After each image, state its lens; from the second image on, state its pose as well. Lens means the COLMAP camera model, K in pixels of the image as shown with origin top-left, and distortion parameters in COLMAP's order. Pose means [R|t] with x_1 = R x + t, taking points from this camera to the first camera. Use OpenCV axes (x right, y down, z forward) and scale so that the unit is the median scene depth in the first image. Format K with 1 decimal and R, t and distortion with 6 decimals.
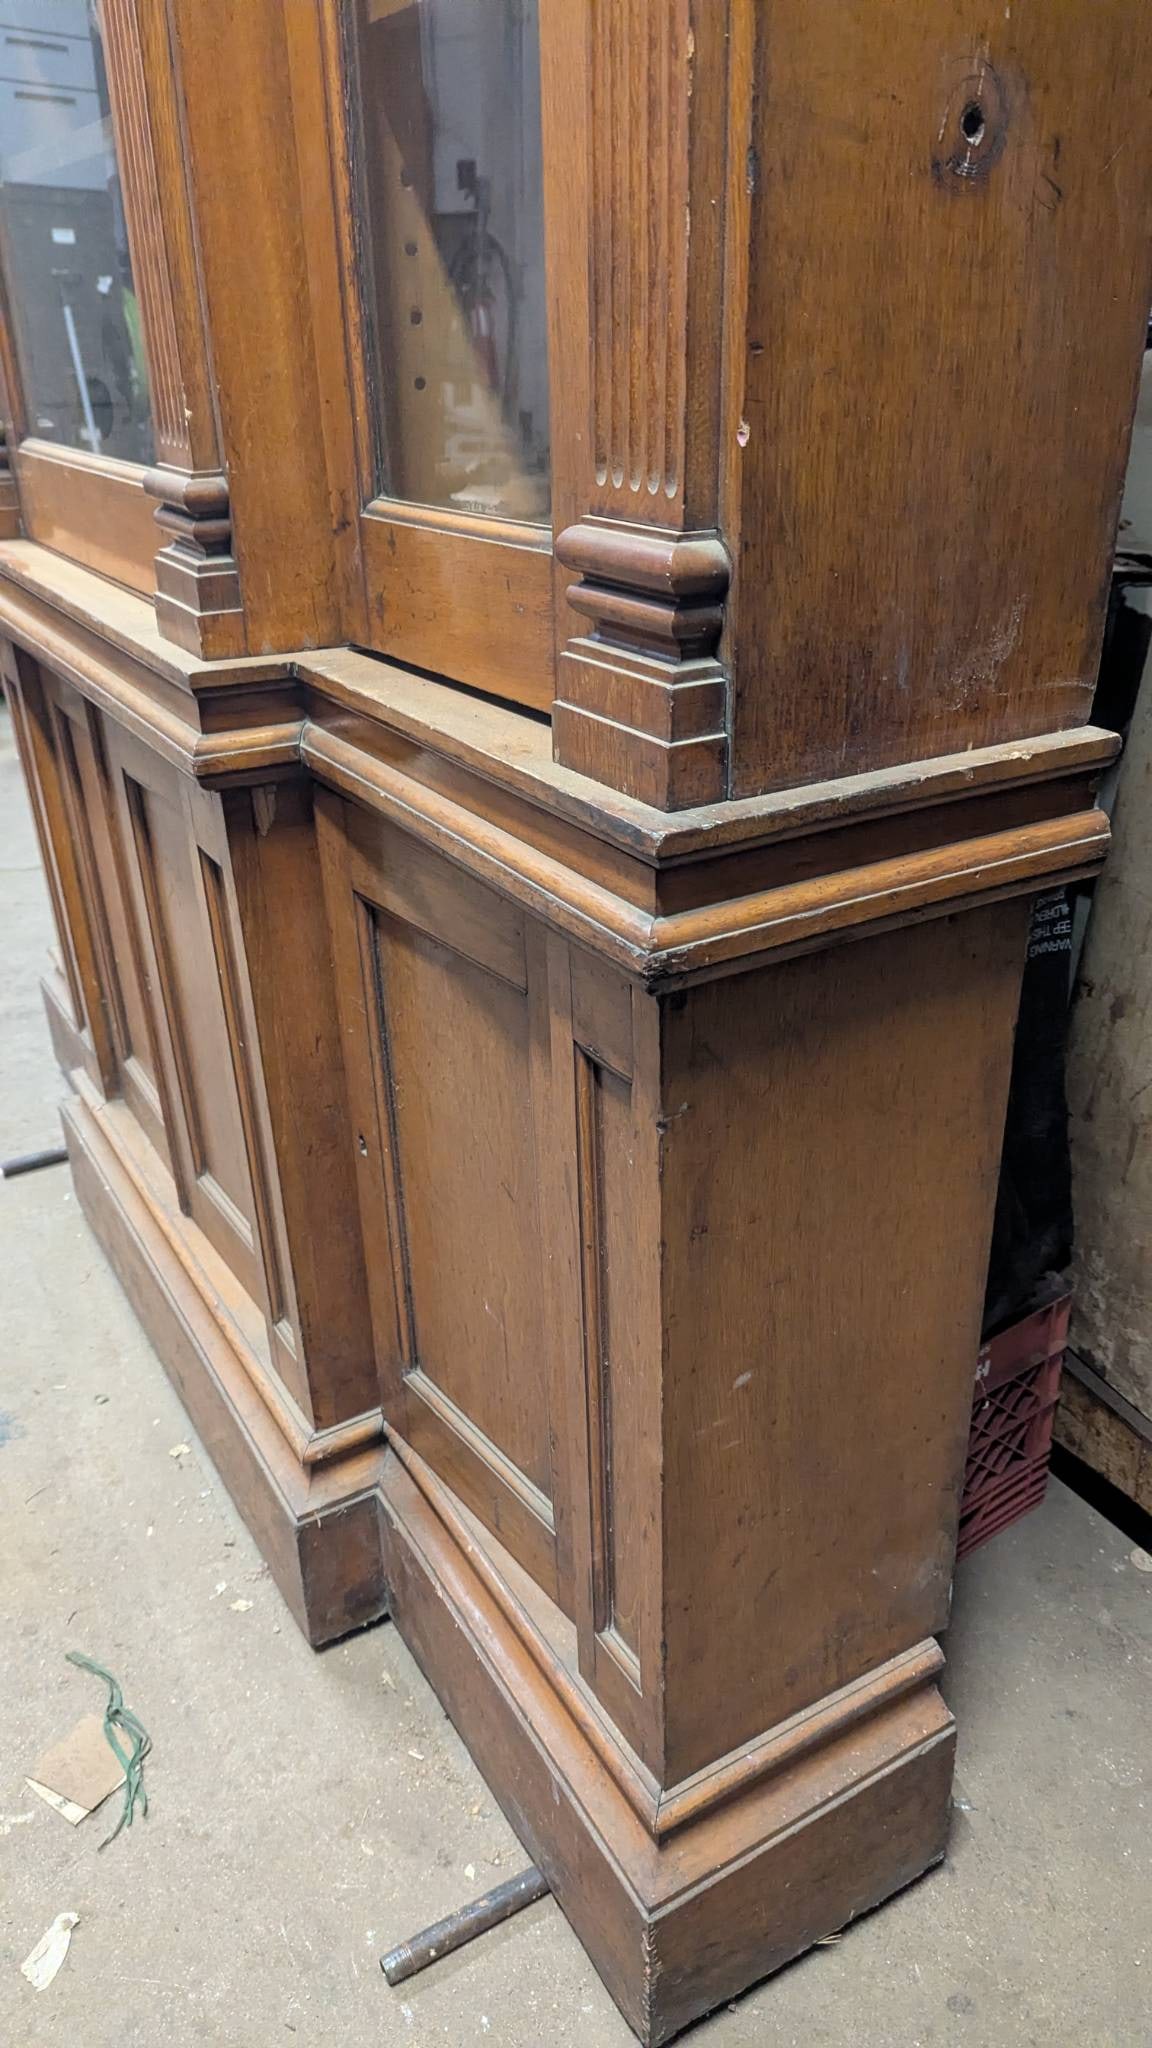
lens RADIAL K [[1460.3, 0, 576.0], [0, 1460.3, 1024.0], [0, 0, 1]] dist [0.070841, -0.070921]
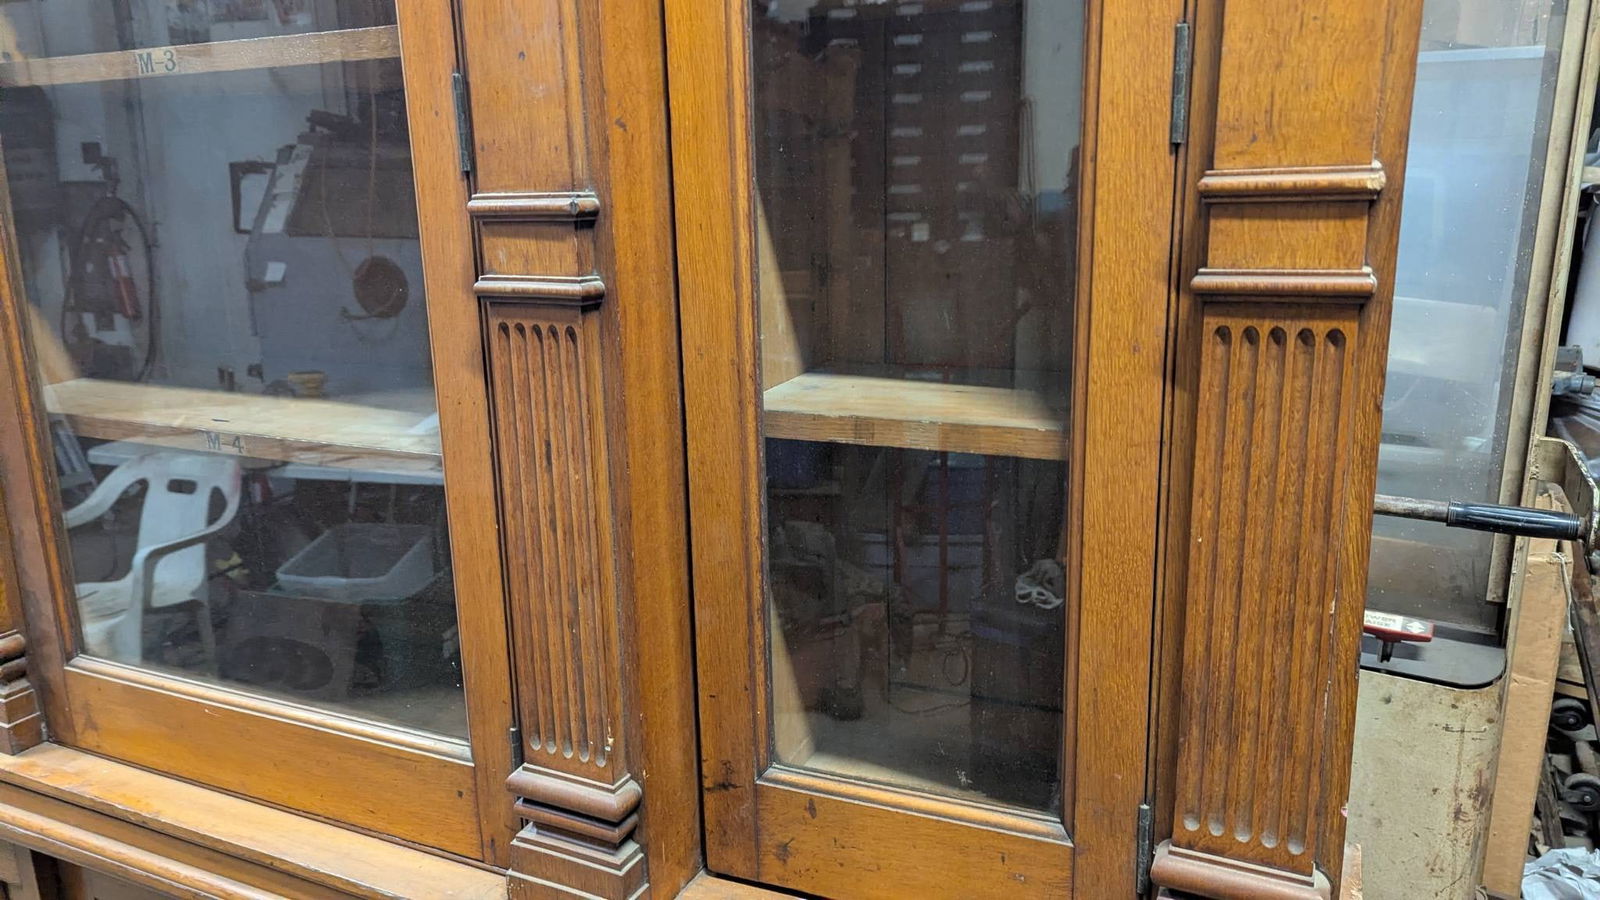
lens RADIAL K [[1134.1, 0, 768.5], [0, 1134.1, 429.0], [0, 0, 1]] dist [0.045759, -0.050598]
pose [[0.831624, -0.128634, 0.540236, -0.764222], [0.253761, 0.953325, -0.163639, -0.596476], [-0.493971, 0.273177, 0.825450, 0.213072]]
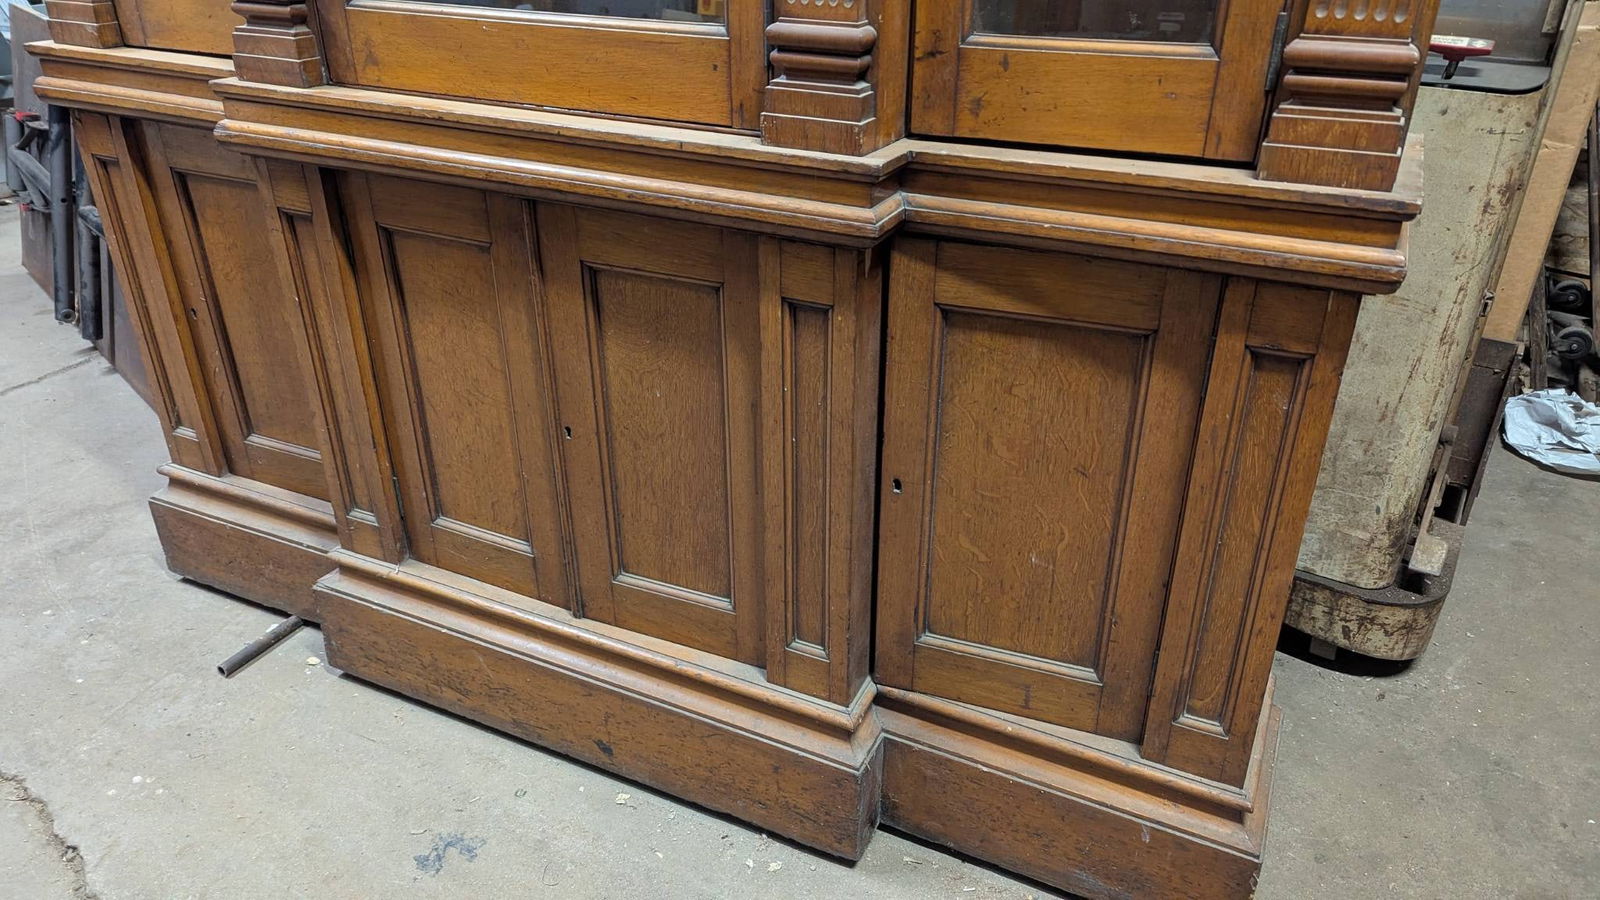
lens RADIAL K [[1124.3, 0, 802.2], [0, 1124.3, 426.5], [0, 0, 1]] dist [0.052929, -0.045662]
pose [[0.830126, -0.224871, 0.510220, -1.218624], [0.222303, 0.972673, 0.067003, -0.108866], [-0.511344, 0.057802, 0.857430, 0.160835]]
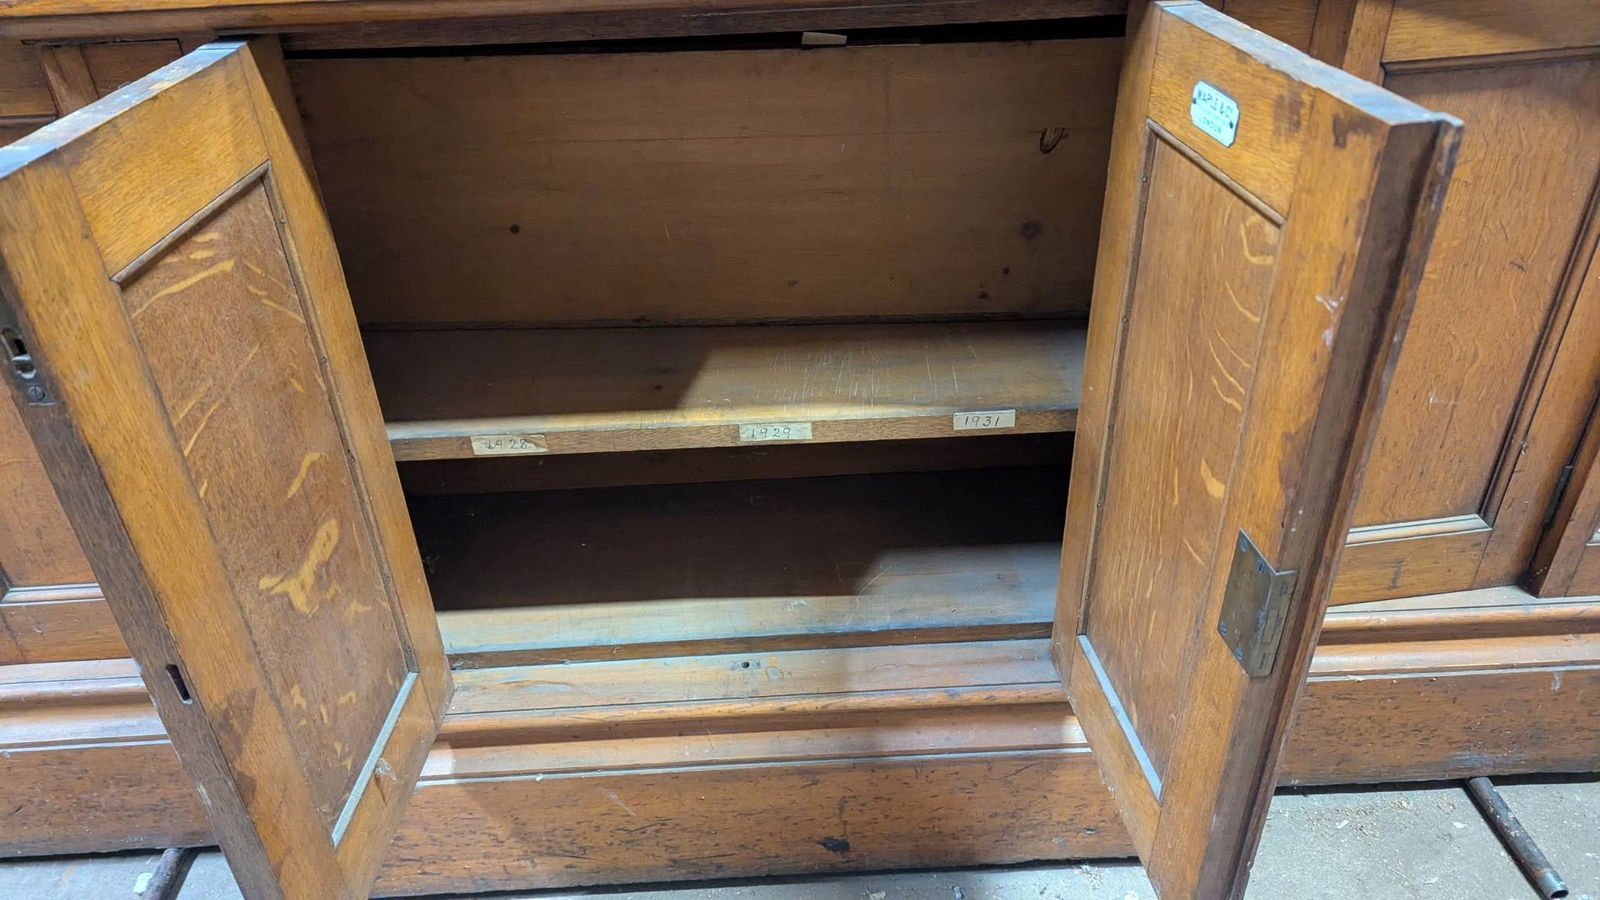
lens RADIAL K [[1153.6, 0, 800.0], [0, 1153.6, 450.0], [0, 0, 1]] dist [0.082259, -0.103638]
pose [[0.477271, -0.464379, 0.746033, -1.489714], [0.407592, 0.869103, 0.280230, -0.348841], [-0.778512, 0.170331, 0.604075, 1.227880]]
